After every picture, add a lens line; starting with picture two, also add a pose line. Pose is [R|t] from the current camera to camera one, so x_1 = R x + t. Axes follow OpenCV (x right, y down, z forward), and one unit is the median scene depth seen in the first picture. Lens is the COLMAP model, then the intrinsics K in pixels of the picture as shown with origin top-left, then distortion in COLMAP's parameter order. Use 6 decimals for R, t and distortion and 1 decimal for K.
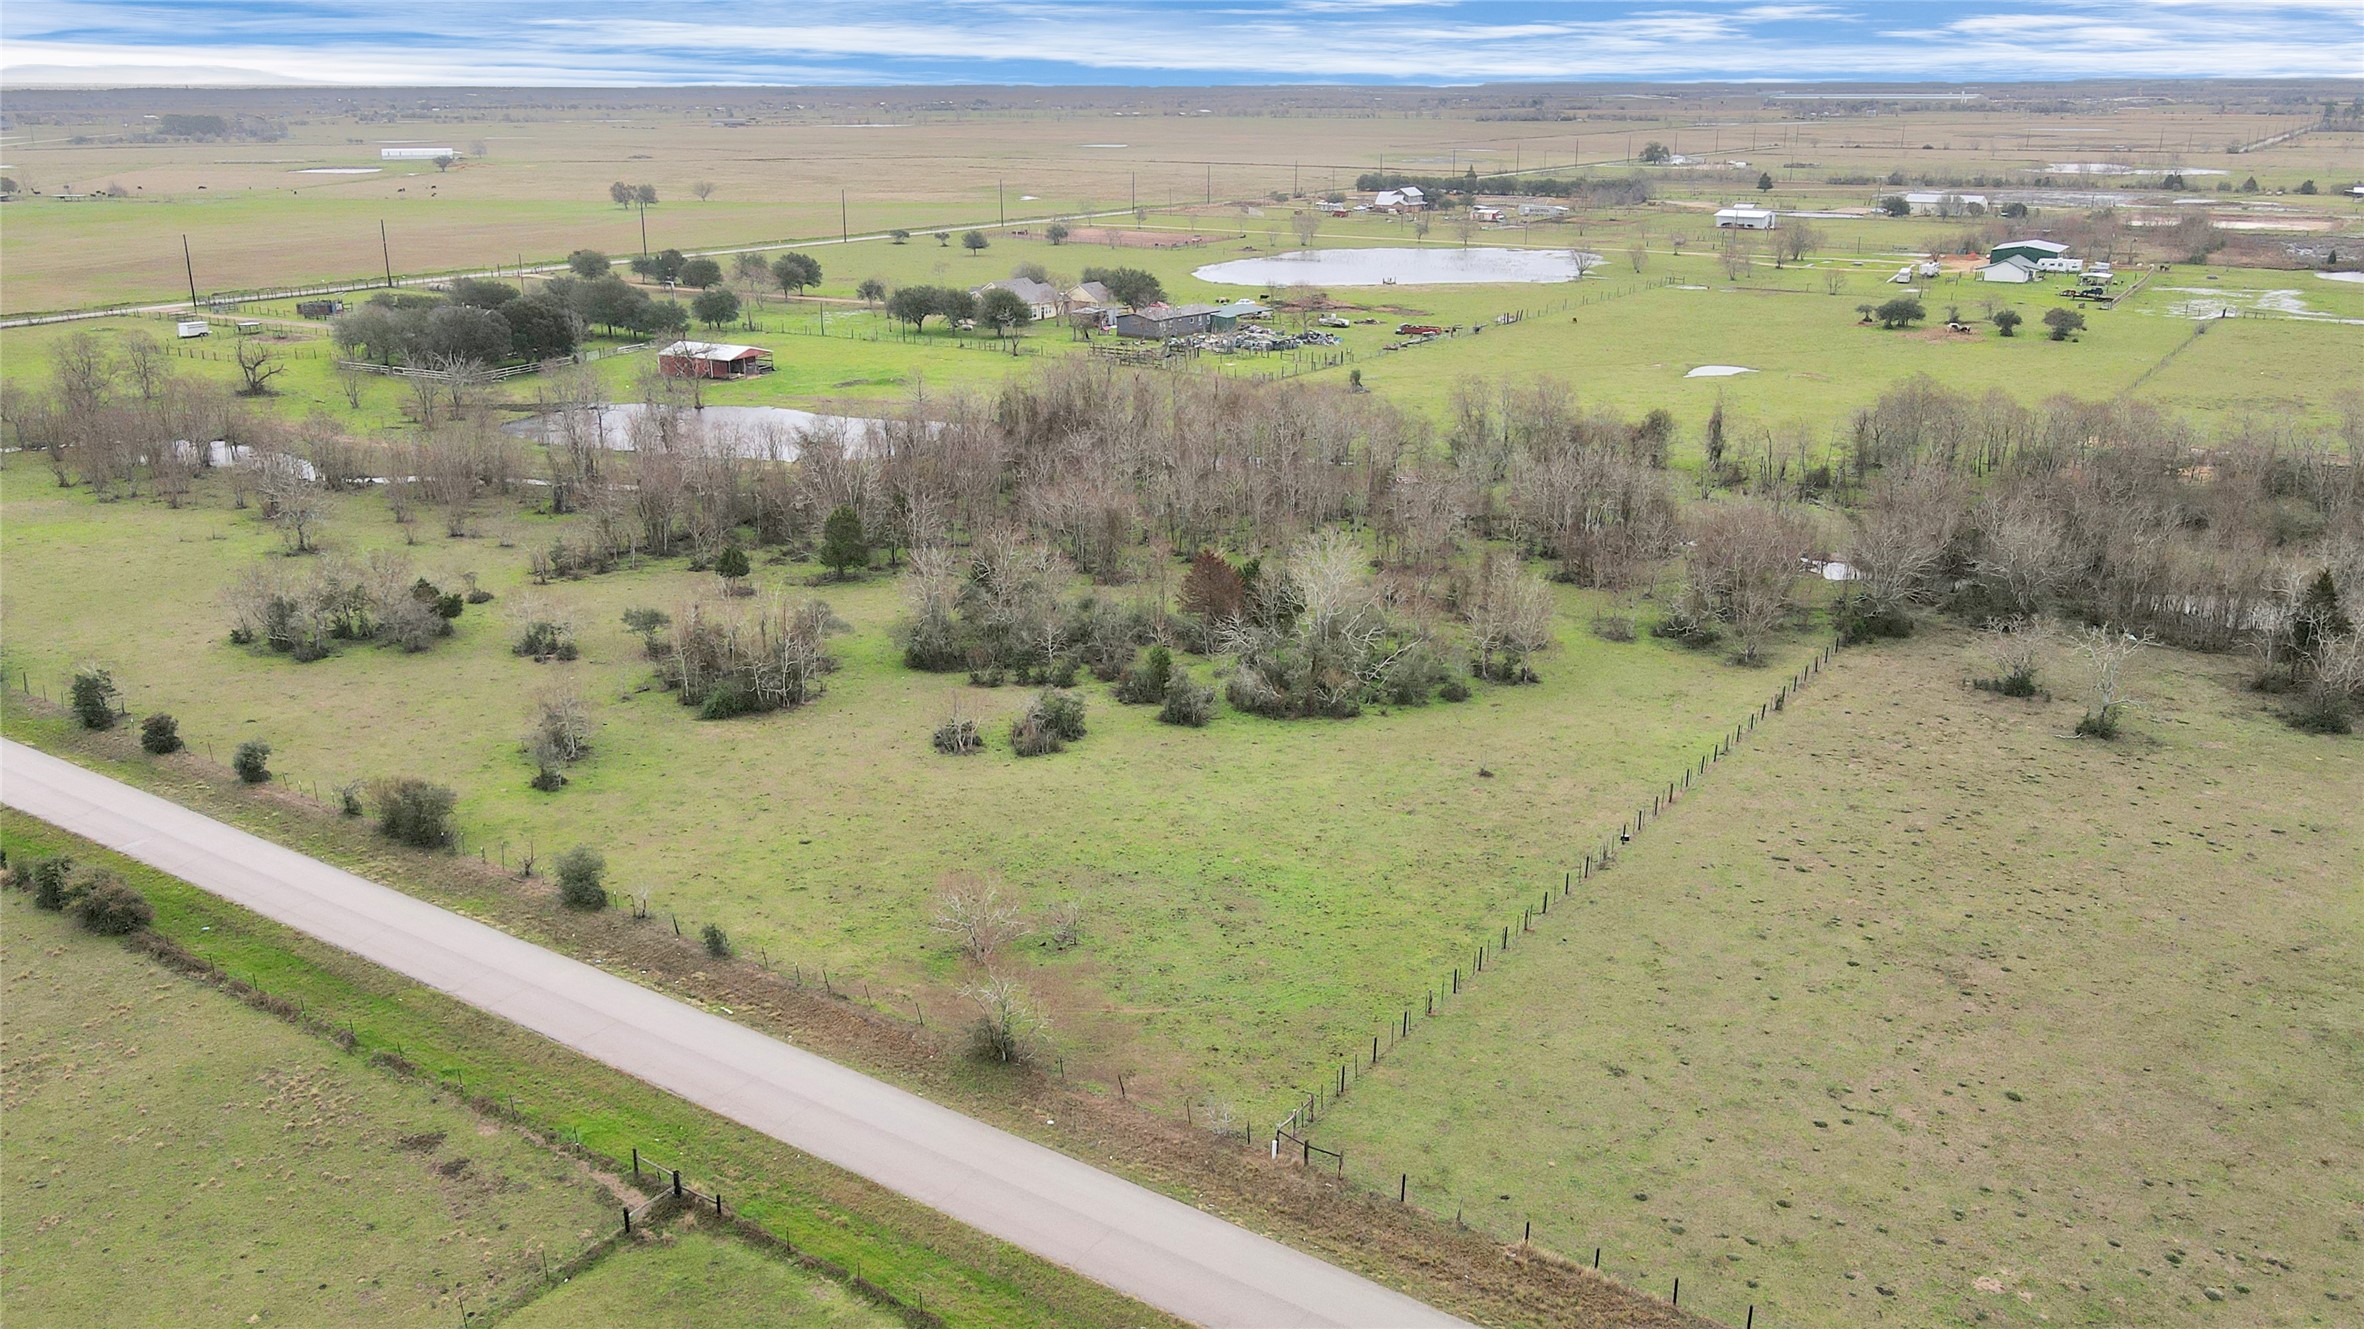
lens RADIAL K [[1813.0, 0, 1173.3], [0, 1813.0, 666.1], [0, 0, 1]] dist [0.010839, 0.006178]
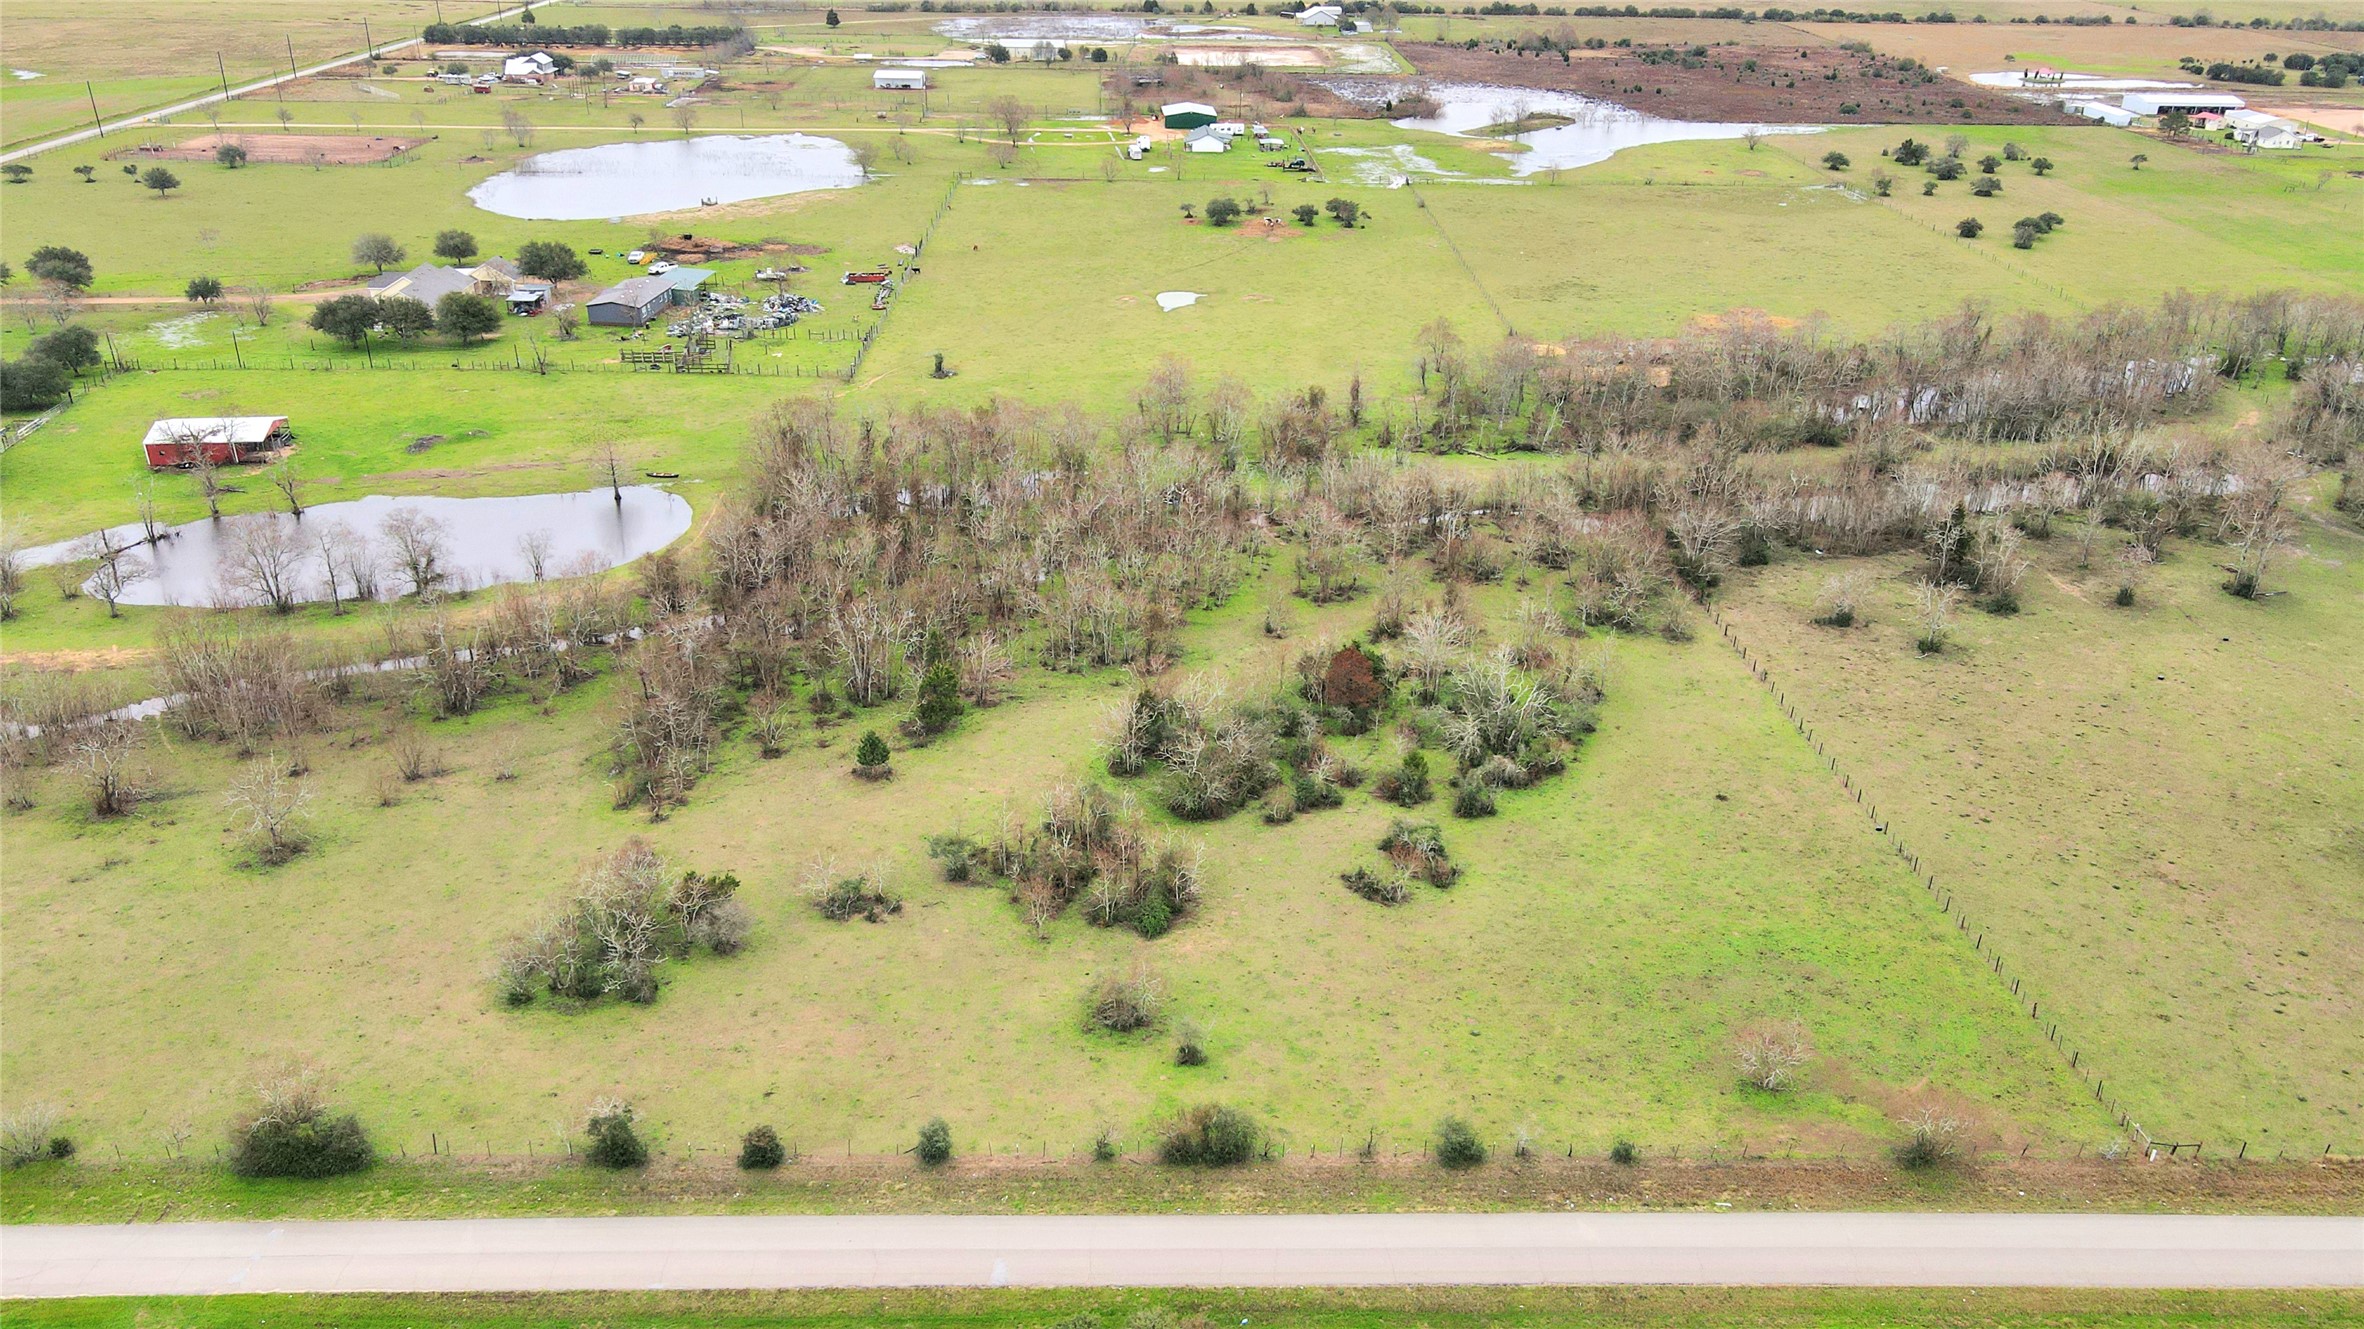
lens RADIAL K [[1747.2, 0, 1172.6], [0, 1747.2, 680.6], [0, 0, 1]] dist [-0.001207, 0.026483]
pose [[0.815642, -0.241078, 0.525937, -0.880497], [0.163233, 0.968008, 0.190566, -0.363162], [-0.555052, -0.069584, 0.828900, 0.180010]]
